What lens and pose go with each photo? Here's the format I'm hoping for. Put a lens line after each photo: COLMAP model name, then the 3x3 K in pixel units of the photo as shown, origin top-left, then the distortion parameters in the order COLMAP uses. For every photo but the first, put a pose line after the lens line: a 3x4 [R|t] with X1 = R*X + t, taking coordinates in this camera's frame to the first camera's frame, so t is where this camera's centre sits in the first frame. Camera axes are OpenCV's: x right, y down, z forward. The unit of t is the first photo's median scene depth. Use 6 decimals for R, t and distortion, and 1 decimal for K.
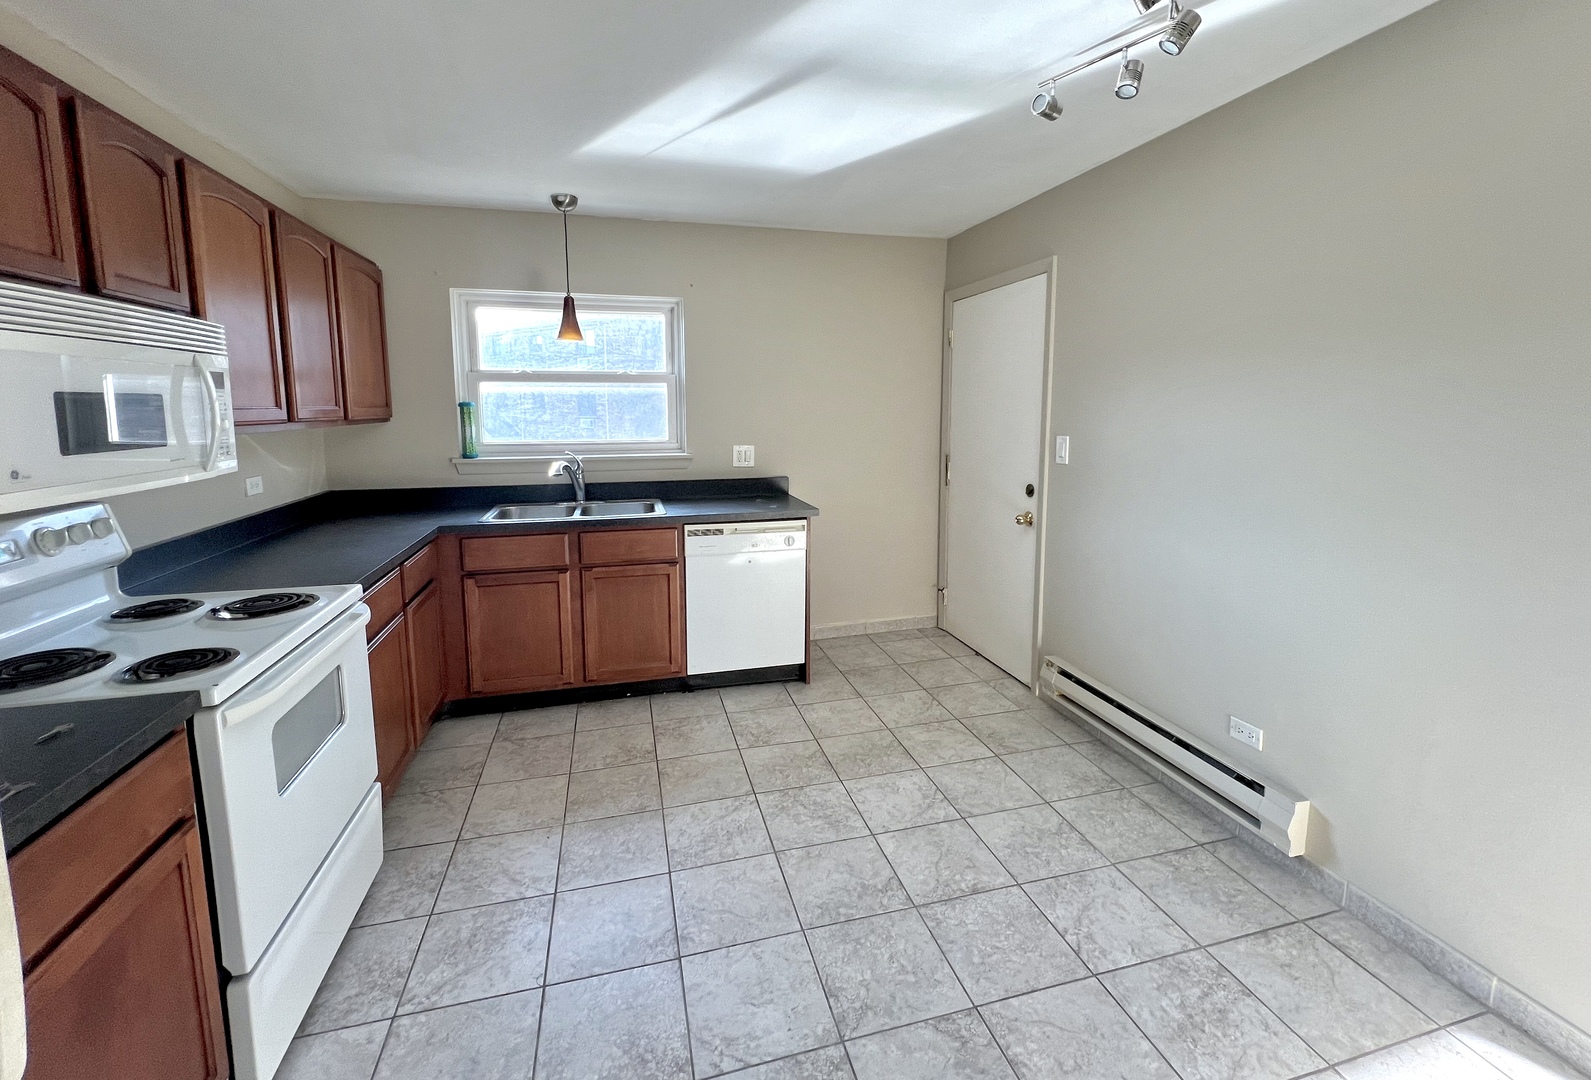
lens RADIAL K [[671.1, 0, 801.5], [0, 671.1, 487.6], [0, 0, 1]] dist [-0.003003, -0.000162]
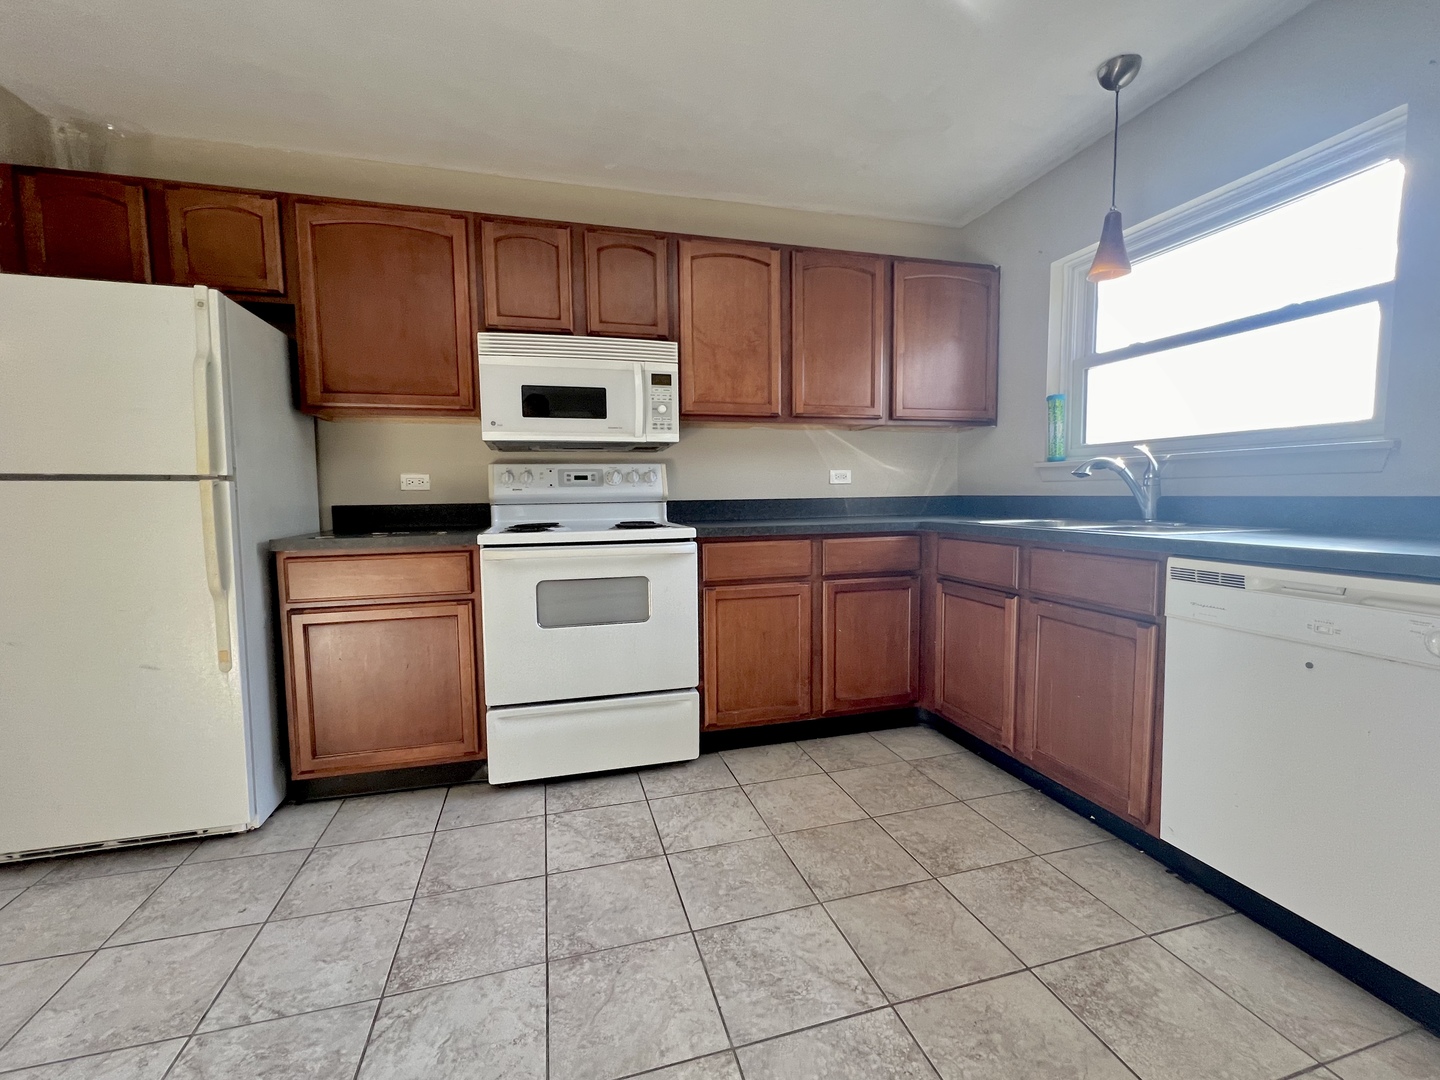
lens RADIAL K [[625.8, 0, 719.8], [0, 625.8, 541.3], [0, 0, 1]] dist [0.000287, 0.000005]
pose [[0.011033, 0.079081, -0.996807, 0.332219], [-0.110361, 0.990874, 0.077389, 0.046391], [0.993830, 0.109155, 0.019660, 0.658495]]
